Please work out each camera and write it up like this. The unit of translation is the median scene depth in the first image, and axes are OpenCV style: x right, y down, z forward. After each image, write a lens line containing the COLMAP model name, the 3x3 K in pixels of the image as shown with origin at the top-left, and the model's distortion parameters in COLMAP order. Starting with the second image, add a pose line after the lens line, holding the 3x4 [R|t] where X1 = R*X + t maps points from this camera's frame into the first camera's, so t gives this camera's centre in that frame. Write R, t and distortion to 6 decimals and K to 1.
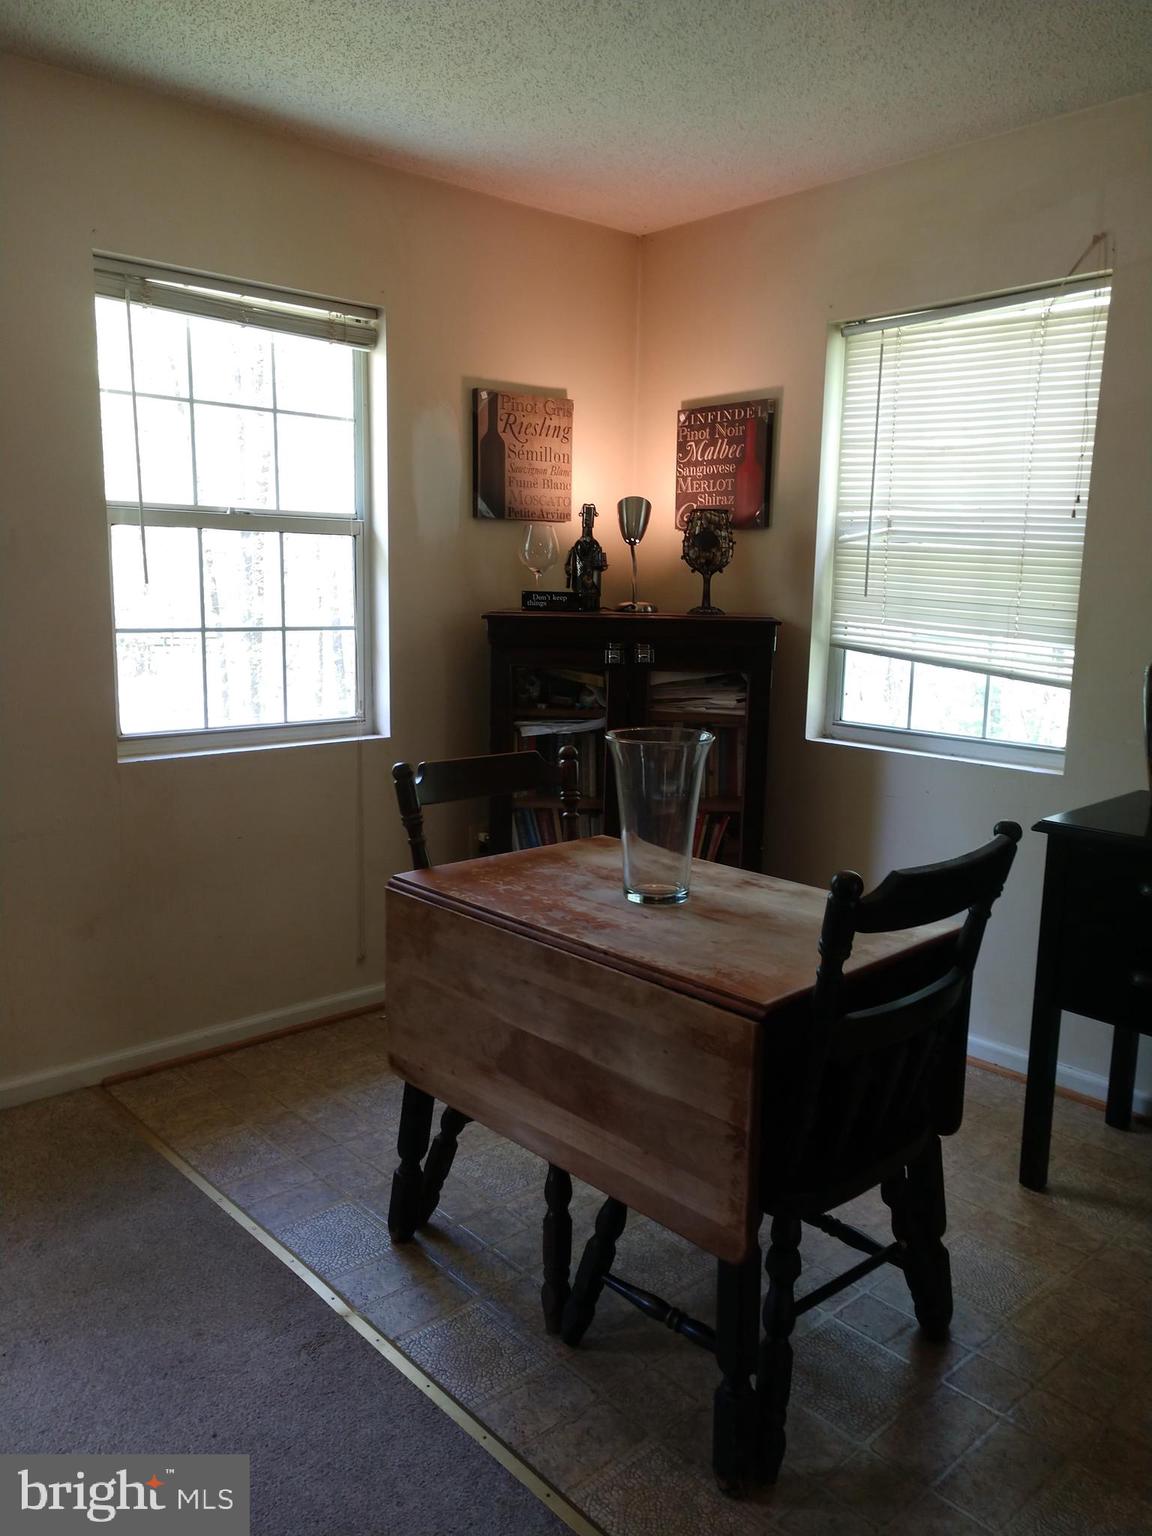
lens RADIAL K [[1182.3, 0, 576.0], [0, 1182.3, 768.0], [0, 0, 1]] dist [0.000284, 0.000097]
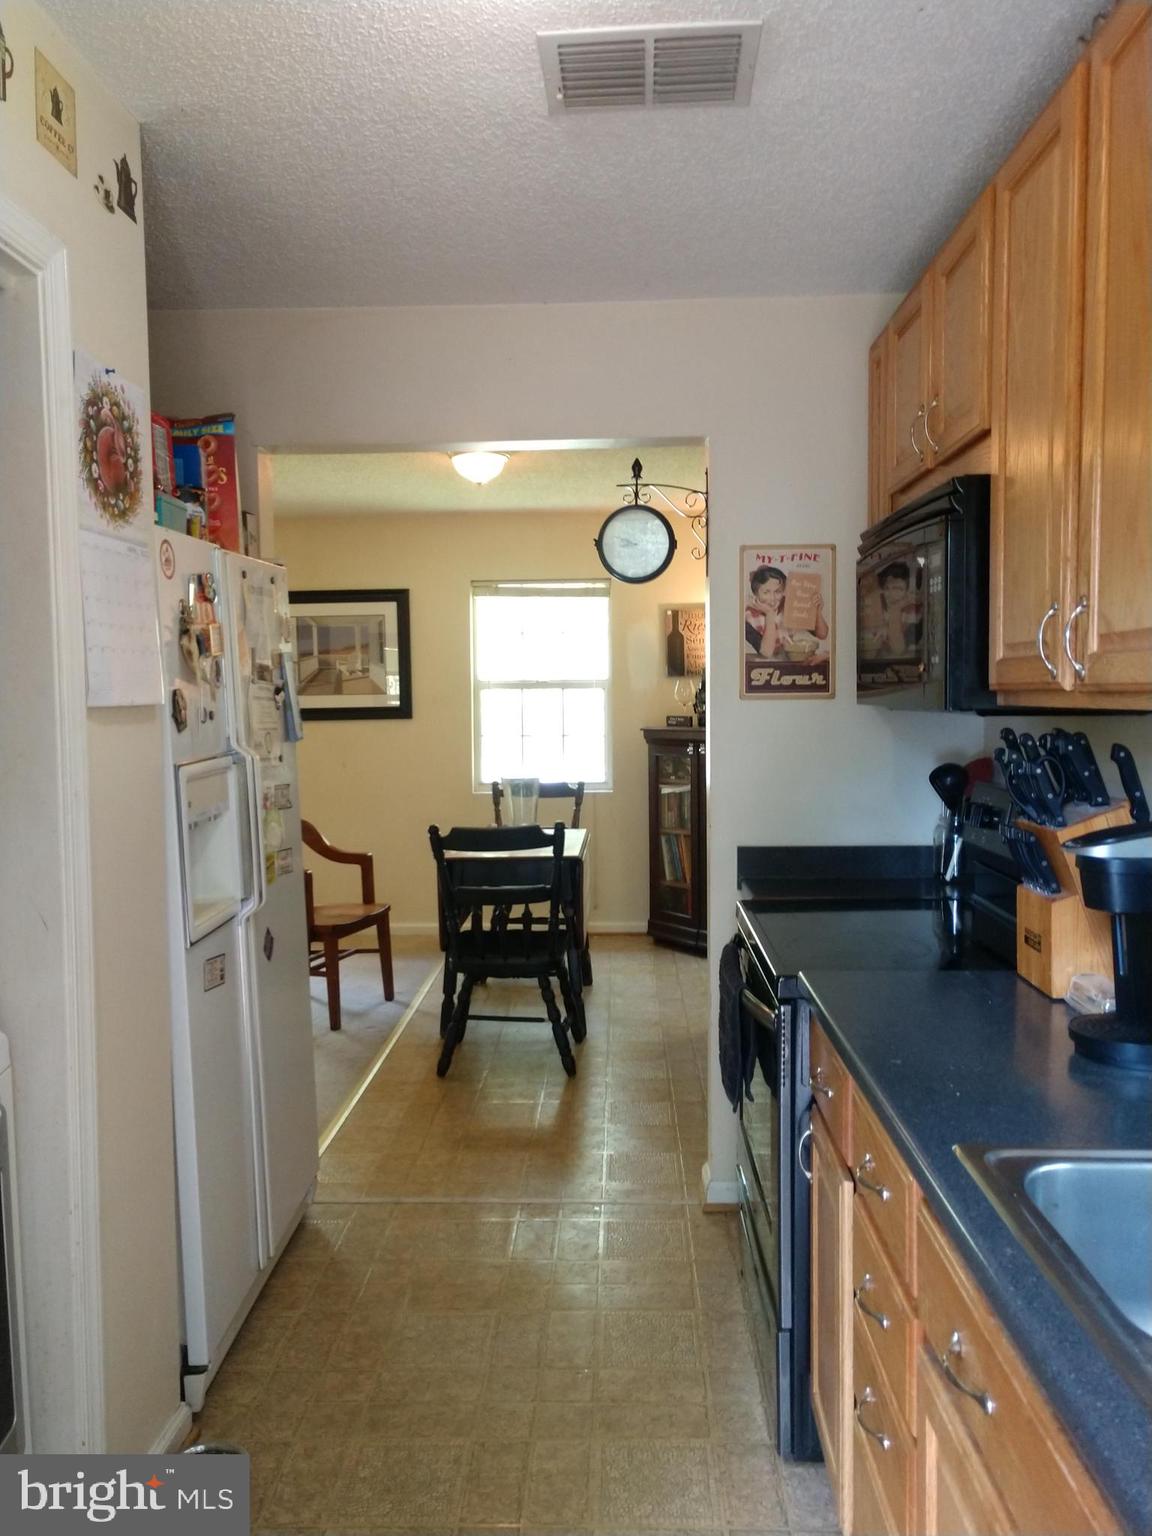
lens RADIAL K [[1182.3, 0, 576.0], [0, 1182.3, 768.0], [0, 0, 1]] dist [0.000284, 0.000097]
pose [[0.706209, 0.015432, -0.707835, 1.164900], [-0.091273, 0.993404, -0.069404, 0.074341], [0.702095, 0.113620, 0.702960, -0.399727]]
